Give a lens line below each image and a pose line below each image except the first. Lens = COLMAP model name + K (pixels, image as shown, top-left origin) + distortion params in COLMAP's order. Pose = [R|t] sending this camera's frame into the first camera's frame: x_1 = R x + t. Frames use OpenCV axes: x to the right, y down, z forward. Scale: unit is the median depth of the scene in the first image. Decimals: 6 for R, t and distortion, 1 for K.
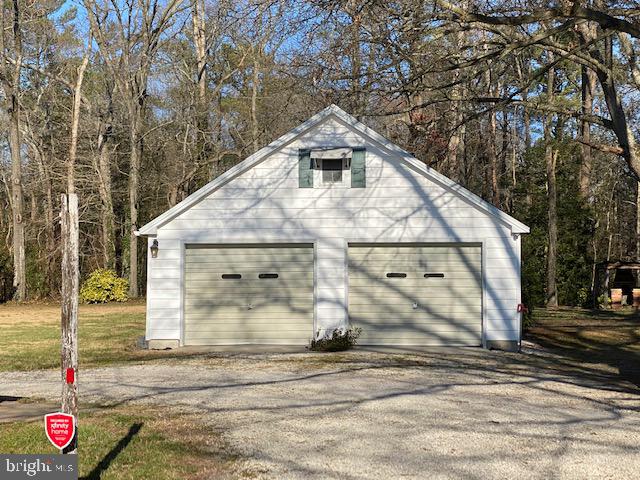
lens RADIAL K [[1138.0, 0, 320.0], [0, 1138.0, 240.0], [0, 0, 1]] dist [0.006847, 0.031446]
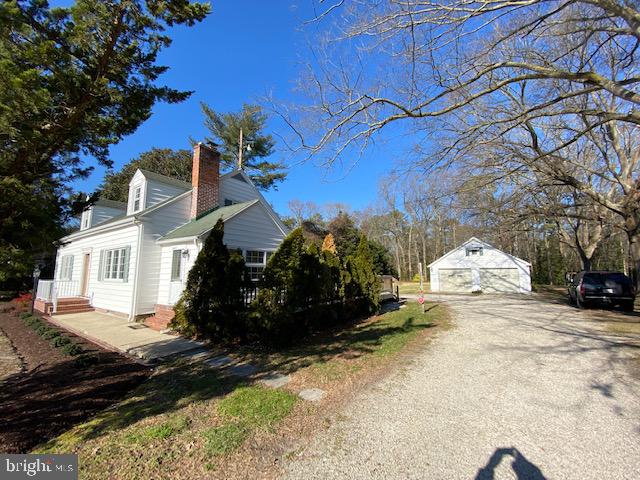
lens RADIAL K [[258.5, 0, 323.2], [0, 258.5, 238.9], [0, 0, 1]] dist [0.029639, -0.024846]
pose [[0.861669, -0.067310, -0.502987, 0.016086], [0.013566, 0.993866, -0.109760, -0.009354], [0.507289, 0.087754, 0.857296, -0.139626]]
